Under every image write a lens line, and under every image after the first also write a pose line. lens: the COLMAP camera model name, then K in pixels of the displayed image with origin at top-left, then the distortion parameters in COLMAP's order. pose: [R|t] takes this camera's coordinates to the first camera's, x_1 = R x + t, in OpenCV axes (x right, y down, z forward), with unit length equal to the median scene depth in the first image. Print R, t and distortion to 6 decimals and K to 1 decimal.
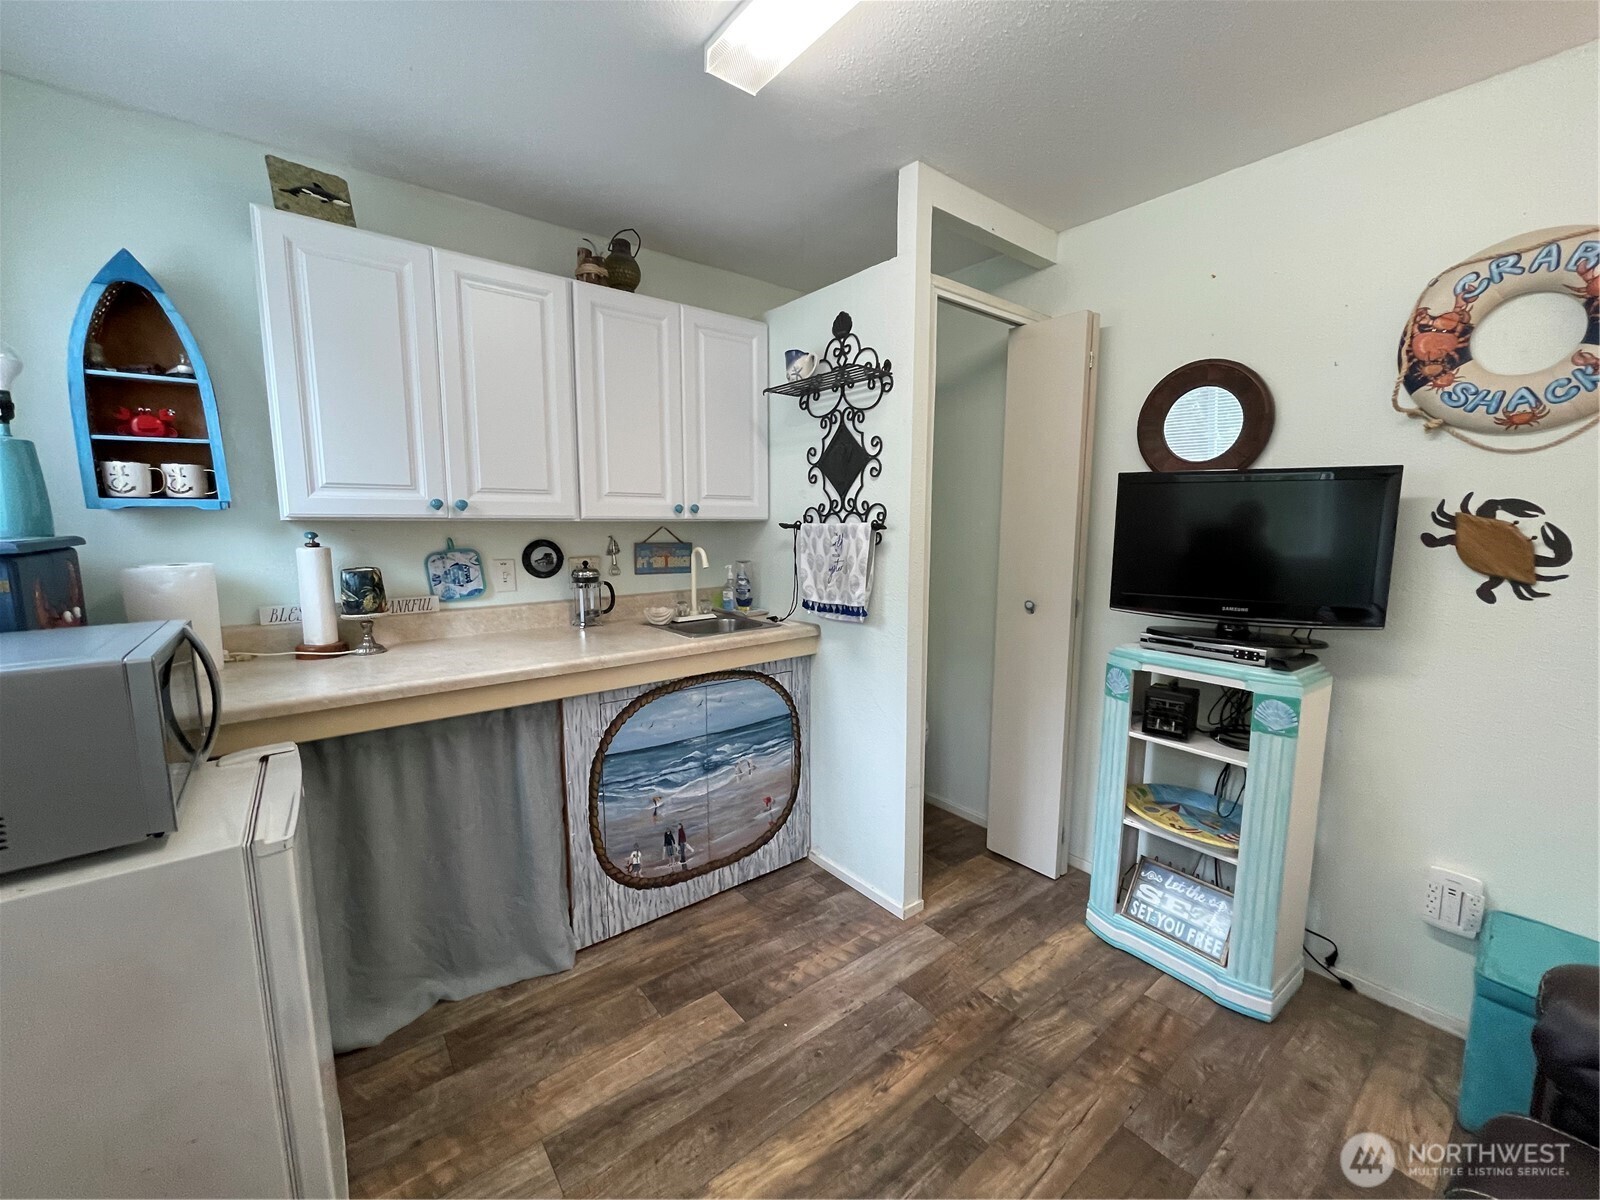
lens RADIAL K [[646.9, 0, 822.2], [0, 646.9, 598.8], [0, 0, 1]] dist [0.001095, 0.000099]
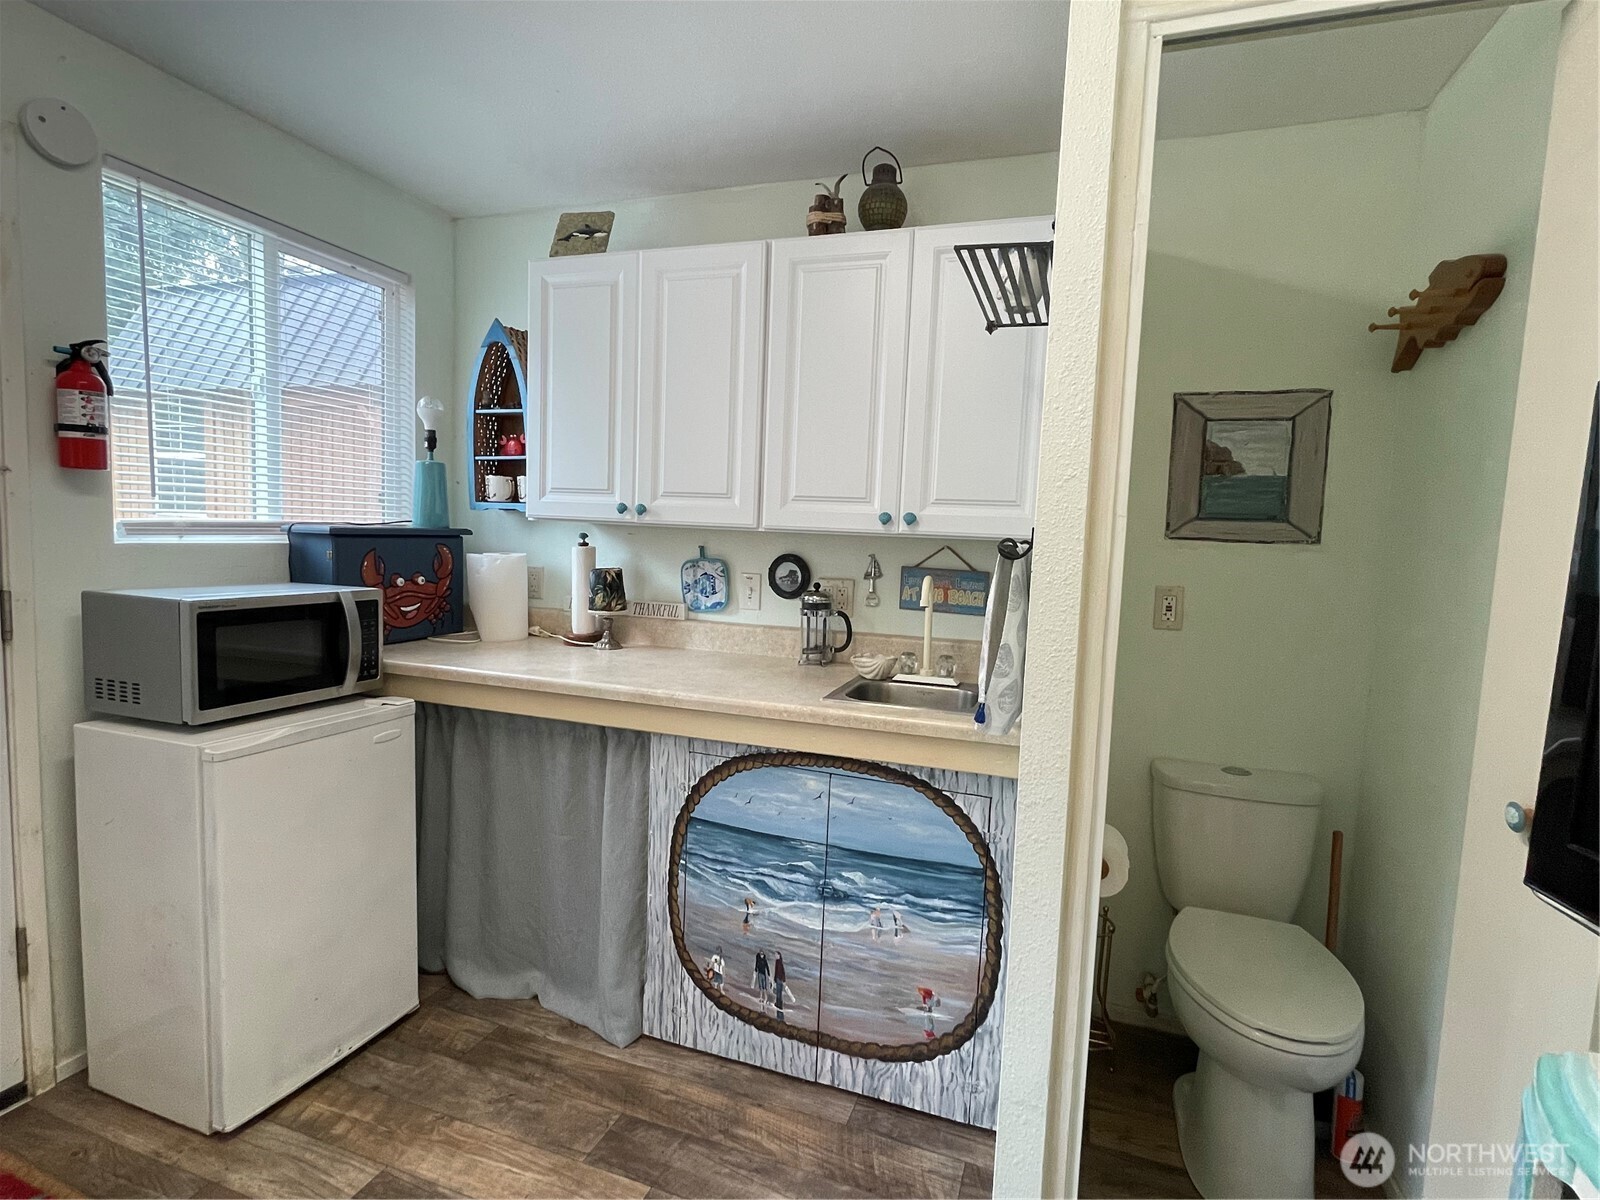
lens RADIAL K [[799.8, 0, 802.2], [0, 799.8, 597.3], [0, 0, 1]] dist [-0.003218, -0.000649]
pose [[0.521127, 0.090972, -0.848617, 0.510990], [-0.143605, 0.989473, 0.017885, -0.061379], [0.841311, 0.112546, 0.528705, 0.510906]]
